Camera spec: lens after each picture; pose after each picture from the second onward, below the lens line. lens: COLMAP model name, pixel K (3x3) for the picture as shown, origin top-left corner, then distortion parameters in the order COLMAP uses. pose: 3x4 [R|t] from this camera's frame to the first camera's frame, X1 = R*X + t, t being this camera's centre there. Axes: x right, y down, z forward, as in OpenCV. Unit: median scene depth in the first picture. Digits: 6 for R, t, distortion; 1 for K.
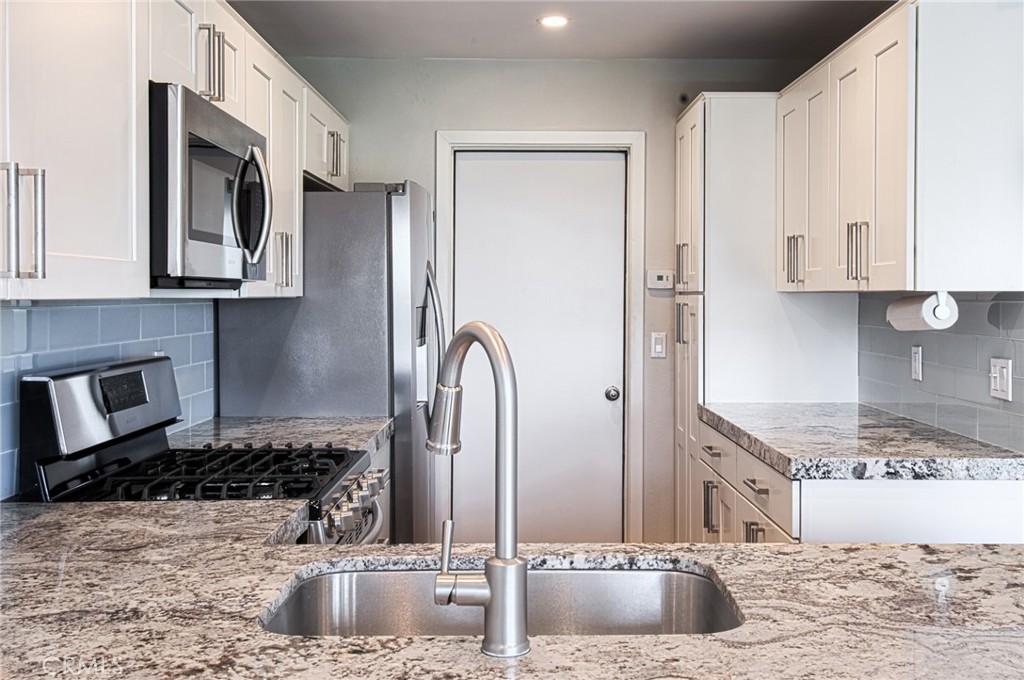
lens RADIAL K [[1048.0, 0, 536.4], [0, 1048.0, 299.7], [0, 0, 1]] dist [0.030224, 0.000000]
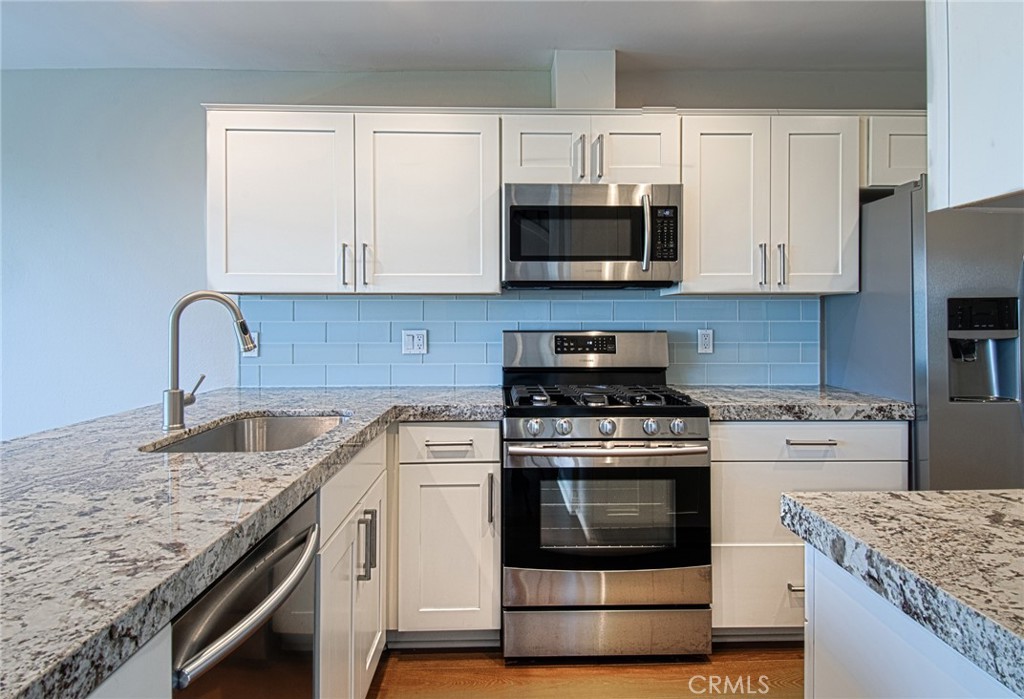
lens RADIAL K [[604.4, 0, 500.4], [0, 604.4, 311.3], [0, 0, 1]] dist [0.002581, -0.000251]
pose [[-0.011700, -0.011964, -0.999860, 0.636833], [-0.003941, 0.999921, -0.011918, 0.038677], [0.999924, 0.003801, -0.011746, 0.820349]]
